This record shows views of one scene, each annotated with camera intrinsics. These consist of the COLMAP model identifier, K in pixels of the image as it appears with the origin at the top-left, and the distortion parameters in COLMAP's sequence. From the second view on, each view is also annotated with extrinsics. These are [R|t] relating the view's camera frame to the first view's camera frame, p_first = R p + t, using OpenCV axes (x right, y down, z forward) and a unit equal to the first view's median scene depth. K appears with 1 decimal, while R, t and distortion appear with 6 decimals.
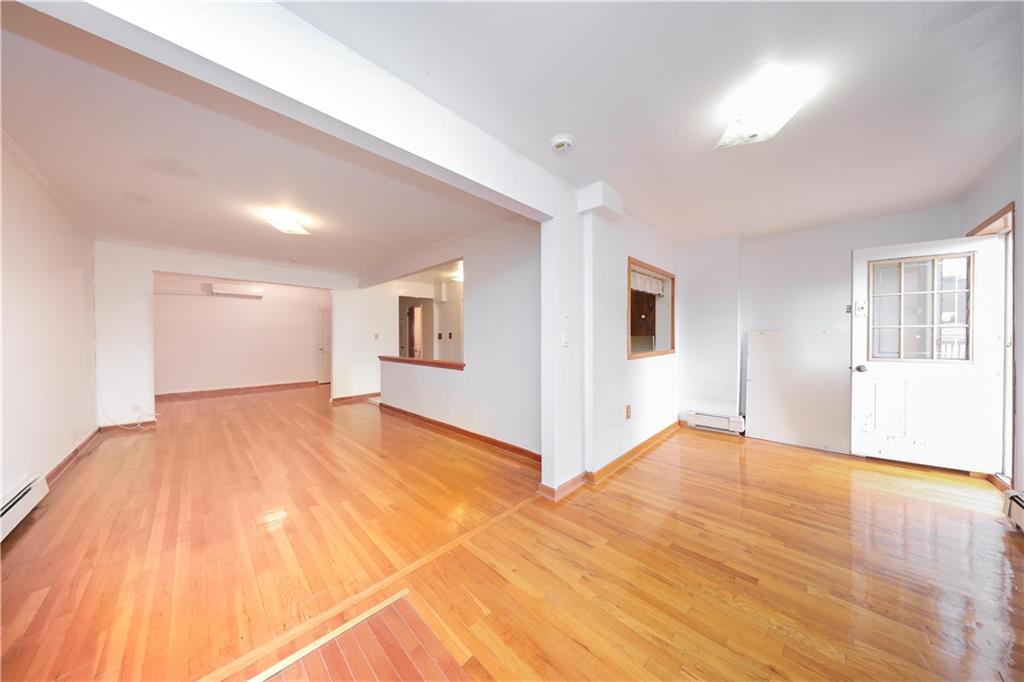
lens RADIAL K [[297.3, 0, 507.0], [0, 297.3, 340.2], [0, 0, 1]] dist [0.000133, -0.000054]
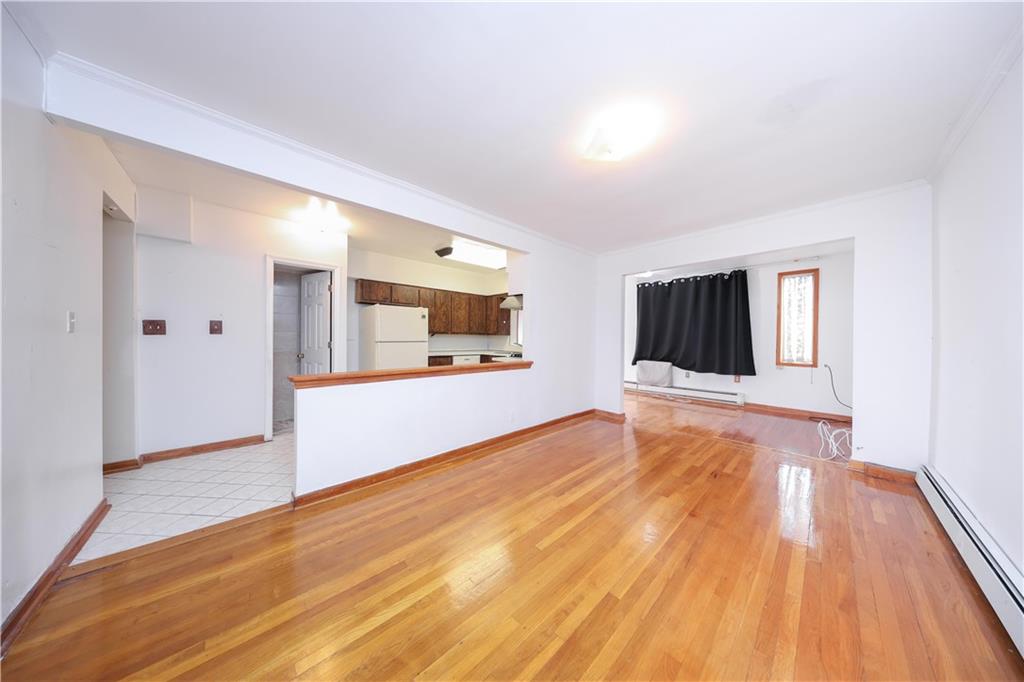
lens RADIAL K [[297.3, 0, 519.6], [0, 297.3, 336.2], [0, 0, 1]] dist [0.000133, -0.000054]
pose [[0.046074, 0.009601, 0.998892, -1.011804], [-0.001150, 0.999954, -0.009558, 0.004452], [-0.998937, -0.000709, 0.046083, 0.871759]]
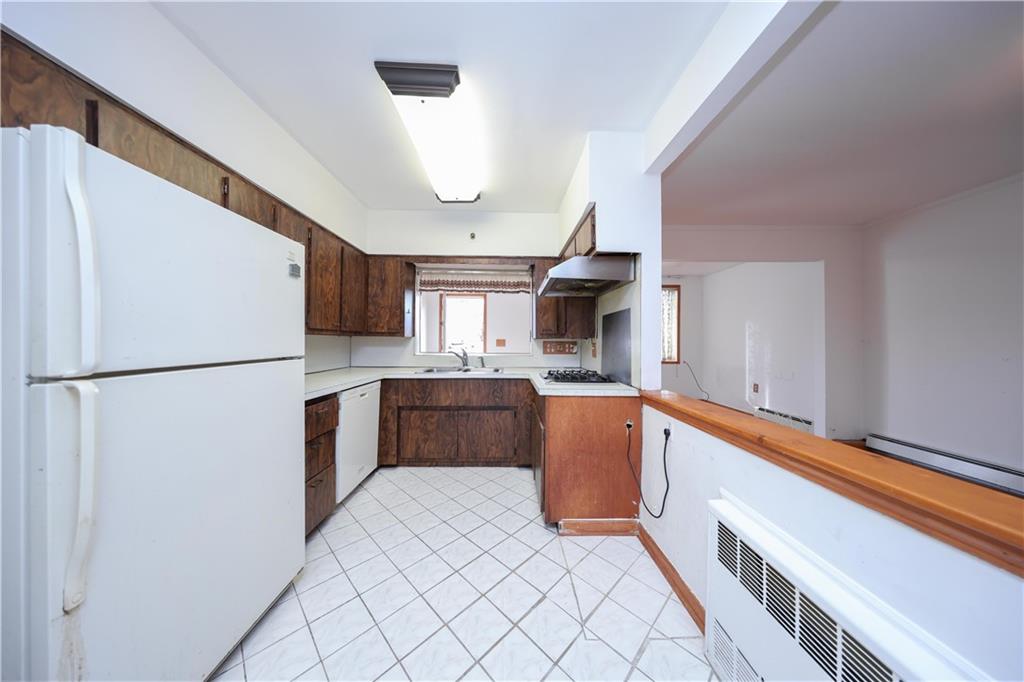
lens RADIAL K [[297.3, 0, 524.6], [0, 297.3, 338.9], [0, 0, 1]] dist [0.000133, -0.000054]
pose [[-0.702788, 0.003488, 0.711391, -0.310621], [0.001842, 0.999994, -0.003082, -0.005345], [-0.711397, -0.000856, -0.702790, 1.335032]]
